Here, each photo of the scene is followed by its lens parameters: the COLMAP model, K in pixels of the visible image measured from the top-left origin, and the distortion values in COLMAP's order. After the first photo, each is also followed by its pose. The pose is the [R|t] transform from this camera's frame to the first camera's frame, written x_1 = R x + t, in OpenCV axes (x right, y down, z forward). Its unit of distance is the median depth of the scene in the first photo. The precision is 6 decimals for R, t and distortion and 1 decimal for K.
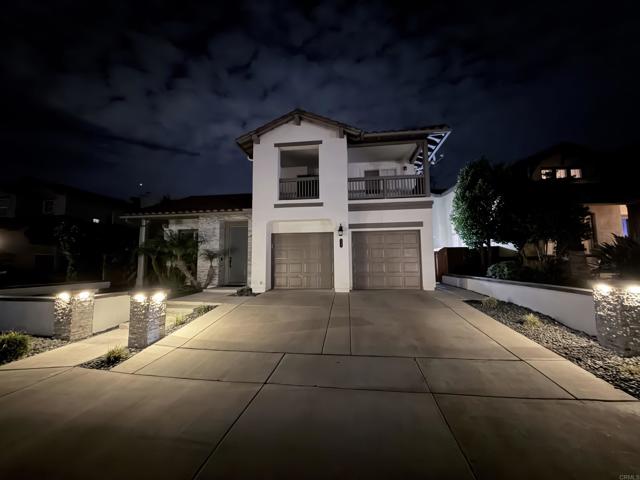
lens RADIAL K [[254.9, 0, 321.7], [0, 254.9, 239.5], [0, 0, 1]] dist [-0.000801, 0.000519]
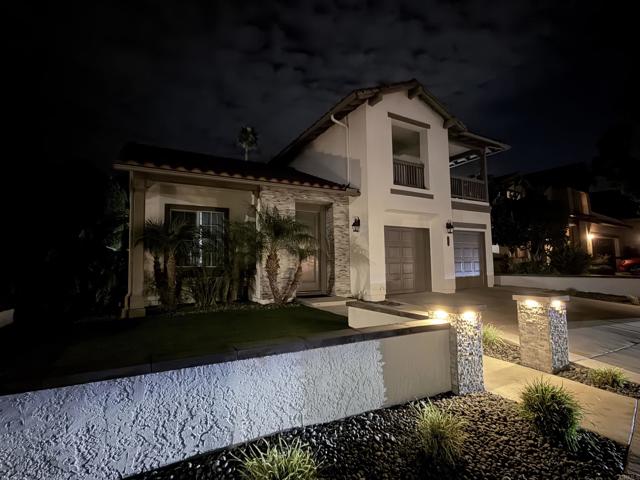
lens RADIAL K [[317.1, 0, 319.6], [0, 317.1, 239.4], [0, 0, 1]] dist [-0.014447, 0.000052]
pose [[0.782517, 0.044130, 0.621063, -0.963130], [-0.049633, 0.998732, -0.008430, 0.038569], [-0.620647, -0.024229, 0.783715, 0.360412]]
